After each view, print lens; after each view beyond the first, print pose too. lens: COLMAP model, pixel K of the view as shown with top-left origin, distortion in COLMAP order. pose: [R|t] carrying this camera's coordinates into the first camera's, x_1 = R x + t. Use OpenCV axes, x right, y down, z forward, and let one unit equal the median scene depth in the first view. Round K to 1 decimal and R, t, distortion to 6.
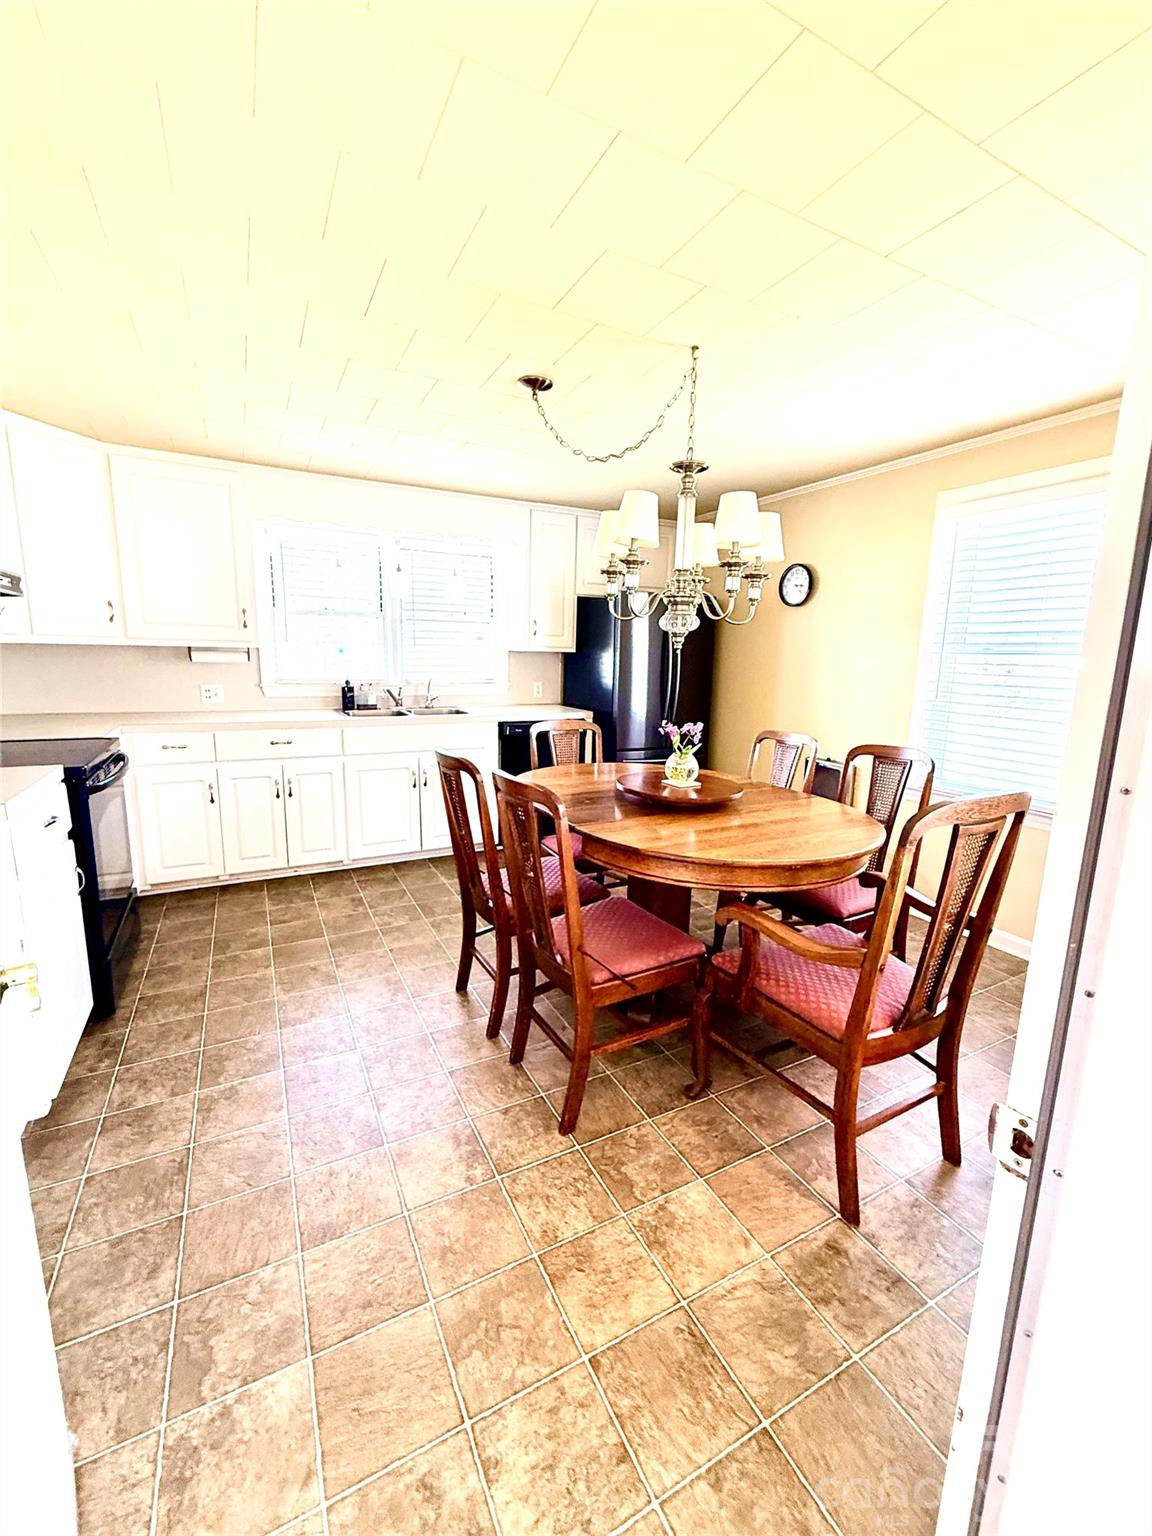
lens RADIAL K [[626.4, 0, 566.2], [0, 626.4, 771.1], [0, 0, 1]] dist [0.001268, 0.000093]
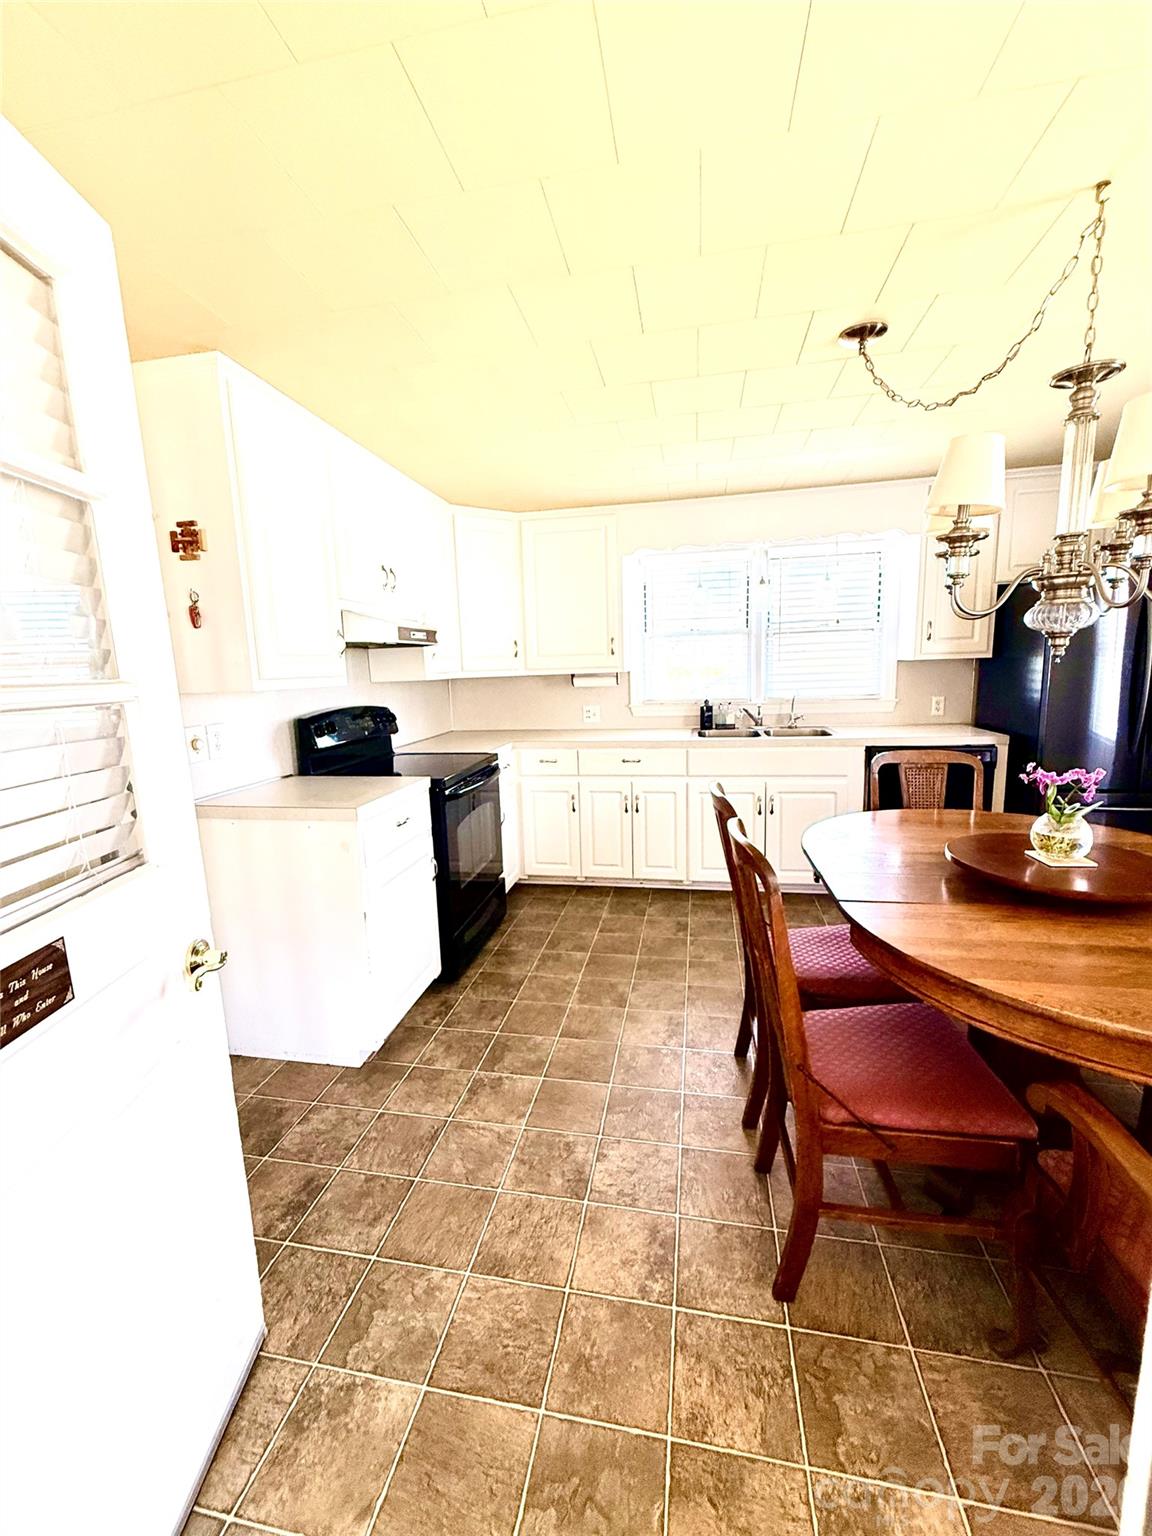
lens RADIAL K [[623.2, 0, 569.7], [0, 623.2, 770.9], [0, 0, 1]] dist [-0.000095, 0.000163]
pose [[0.782273, 0.055203, -0.620485, 0.194347], [-0.065266, 0.997847, 0.006493, -0.046648], [0.619507, 0.035418, 0.784191, 0.177666]]
